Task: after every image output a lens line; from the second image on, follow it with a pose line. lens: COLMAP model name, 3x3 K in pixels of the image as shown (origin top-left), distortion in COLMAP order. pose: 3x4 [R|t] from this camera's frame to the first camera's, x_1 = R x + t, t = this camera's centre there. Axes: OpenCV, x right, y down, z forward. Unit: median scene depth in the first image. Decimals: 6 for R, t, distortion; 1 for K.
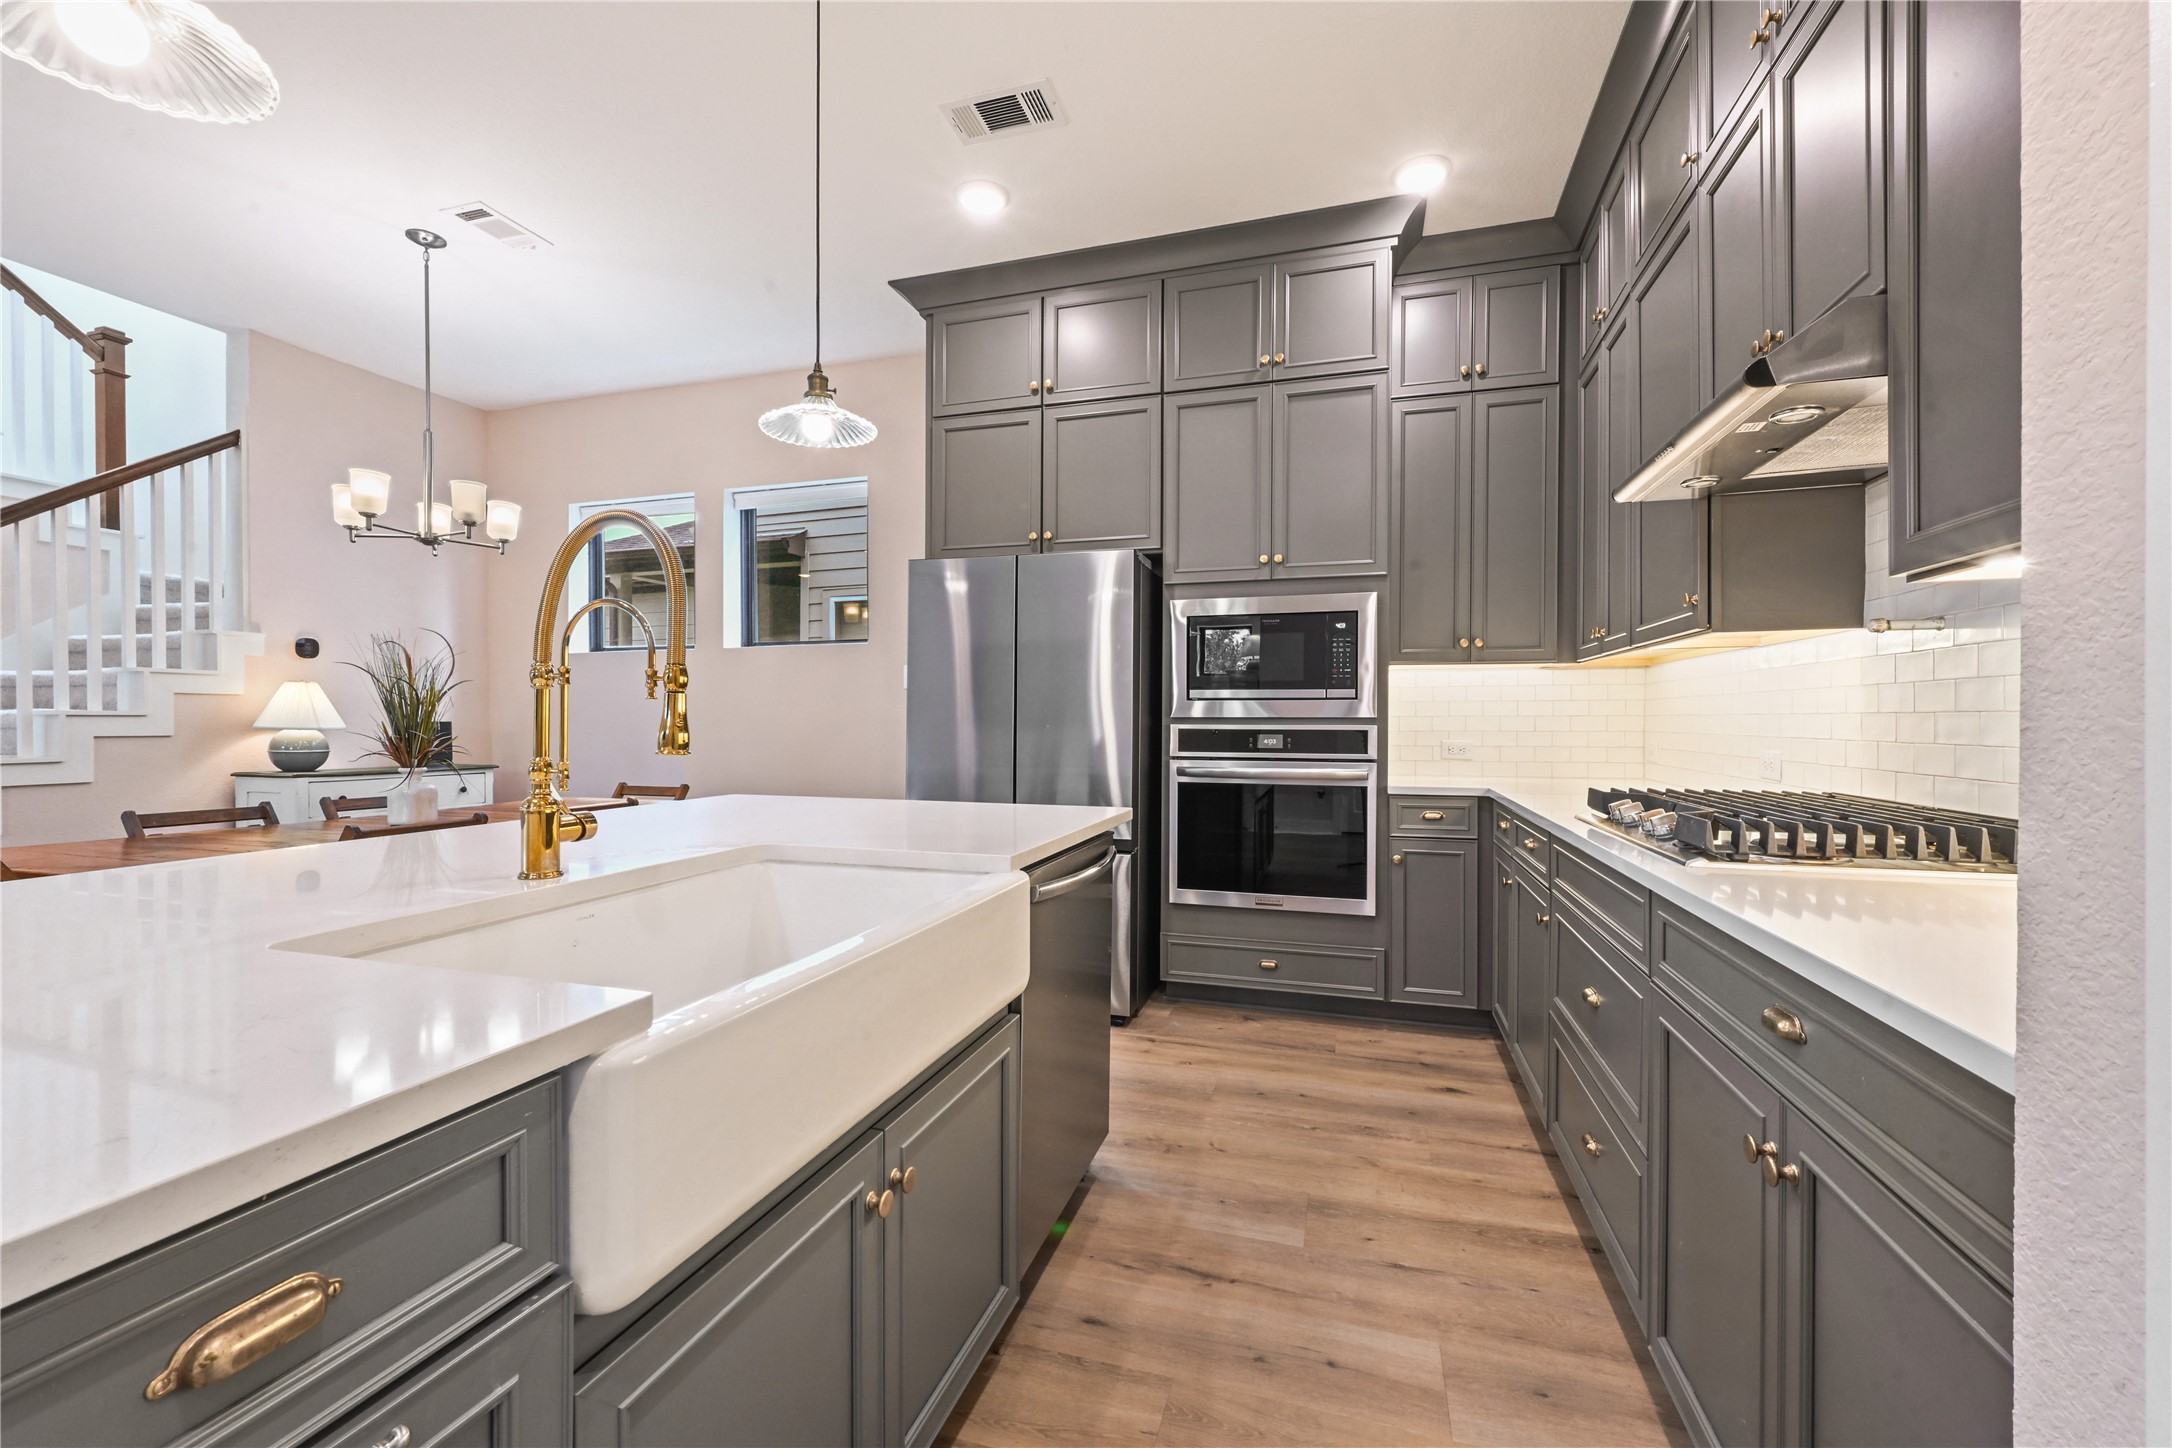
lens RADIAL K [[876.6, 0, 1075.8], [0, 876.6, 725.3], [0, 0, 1]] dist [0.000478, 0.000017]
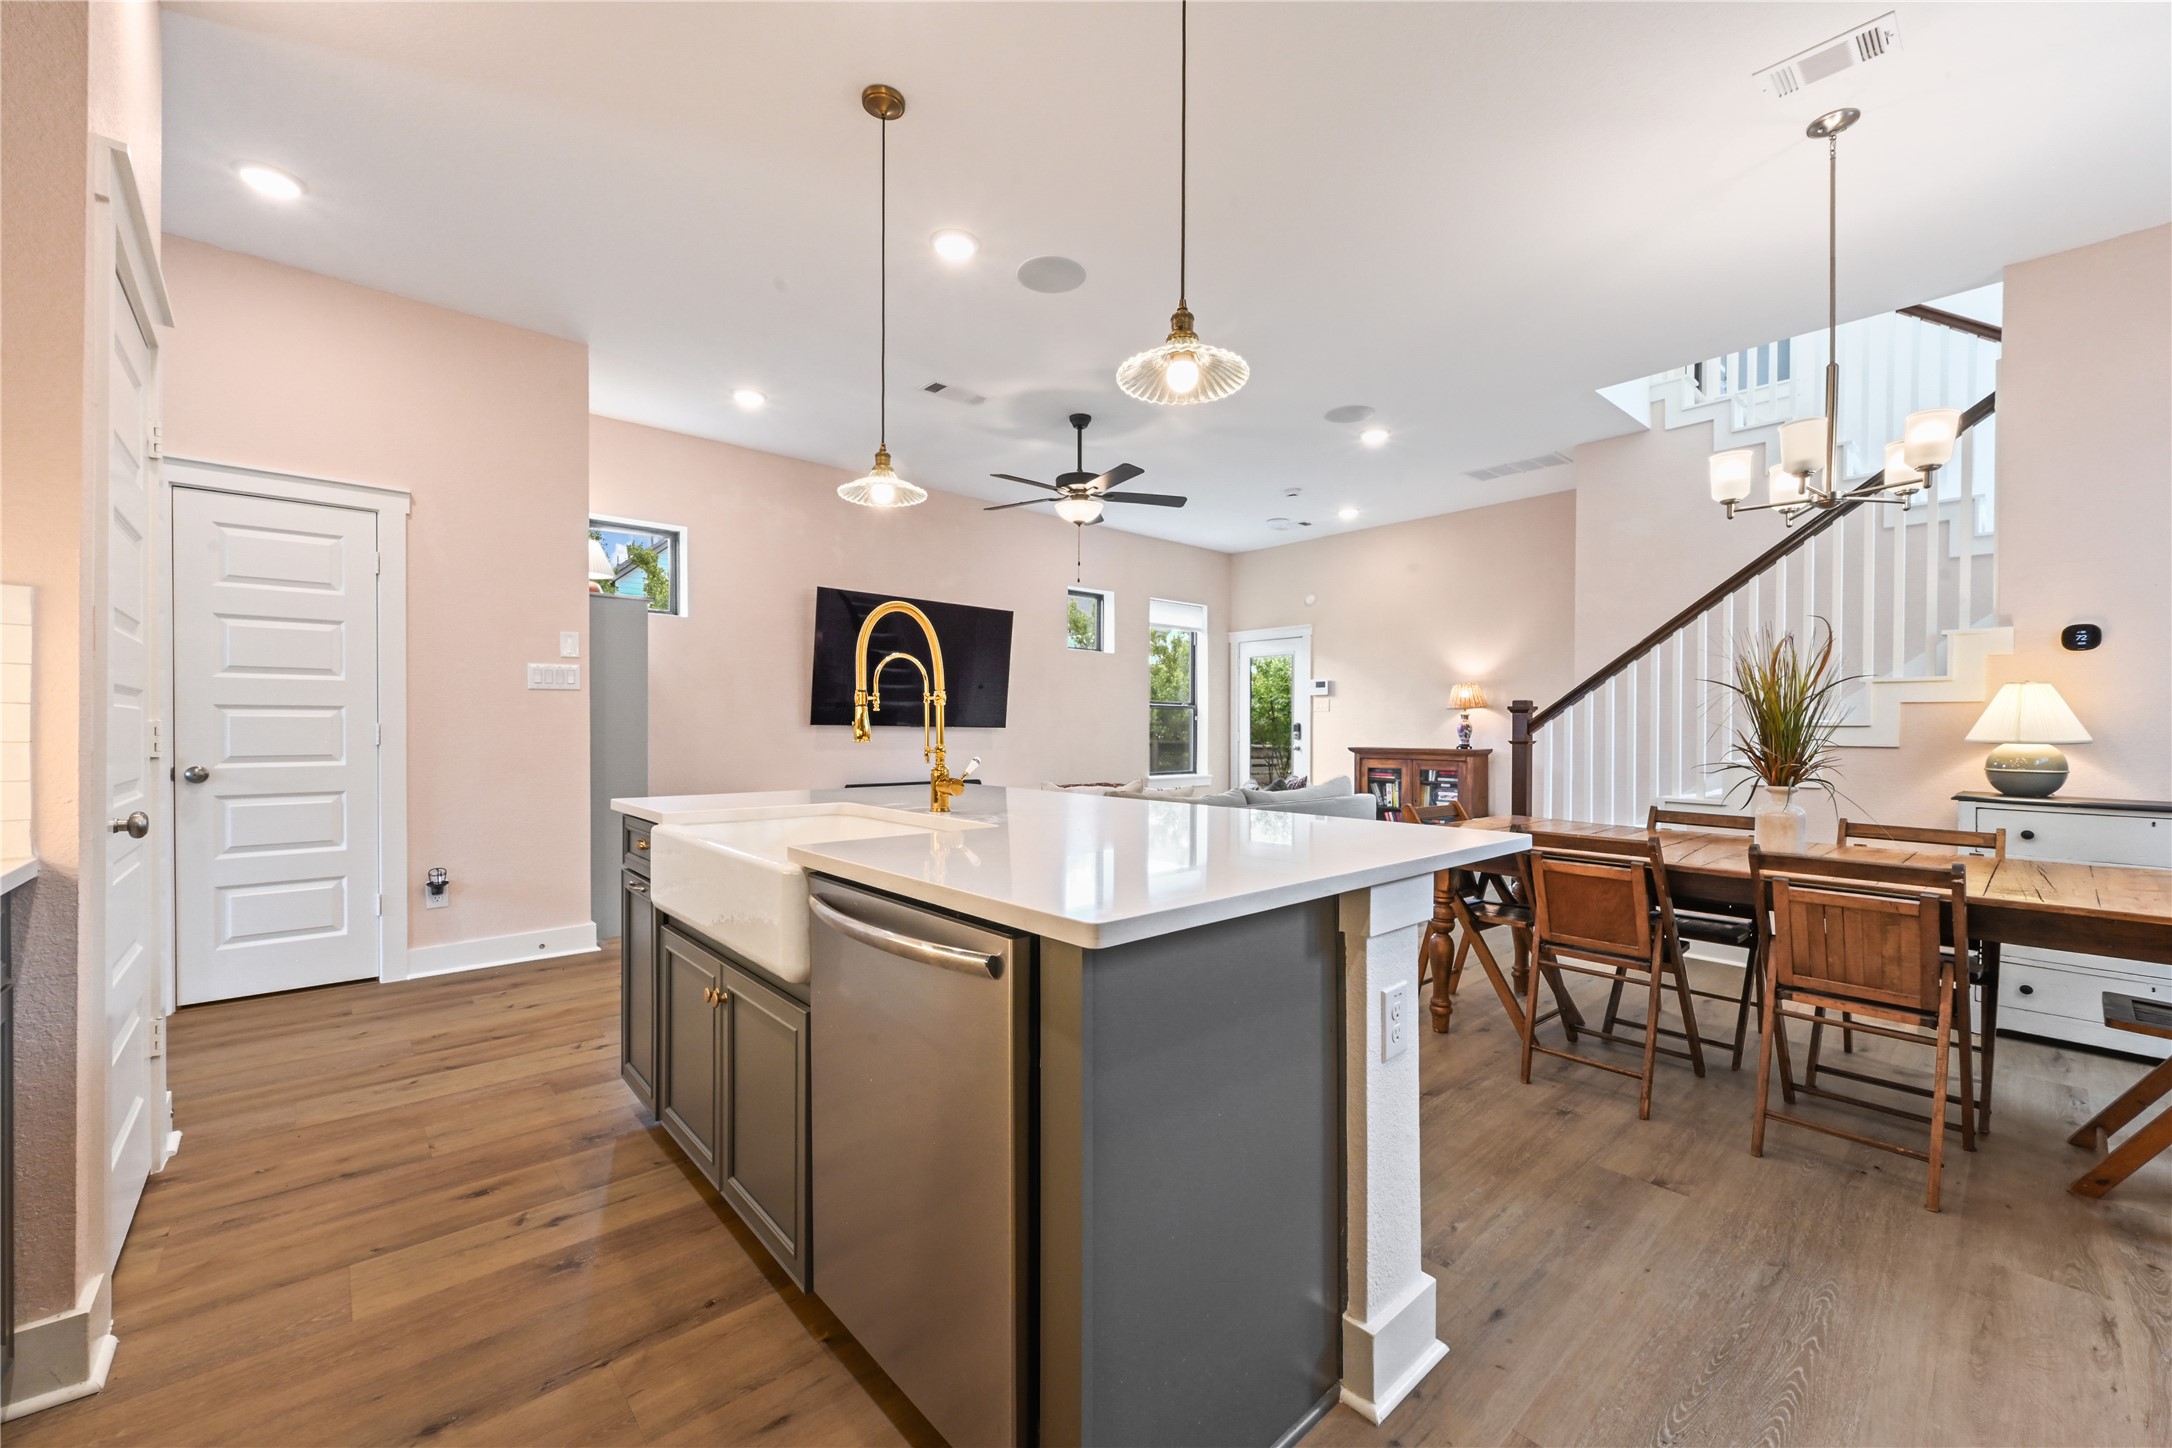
lens RADIAL K [[876.6, 0, 1075.8], [0, 876.6, 725.3], [0, 0, 1]] dist [0.000478, 0.000017]
pose [[-0.513936, -0.006476, -0.857804, 0.294094], [-0.009035, 0.999957, -0.002136, -0.001694], [0.857781, 0.006653, -0.513973, 0.811987]]
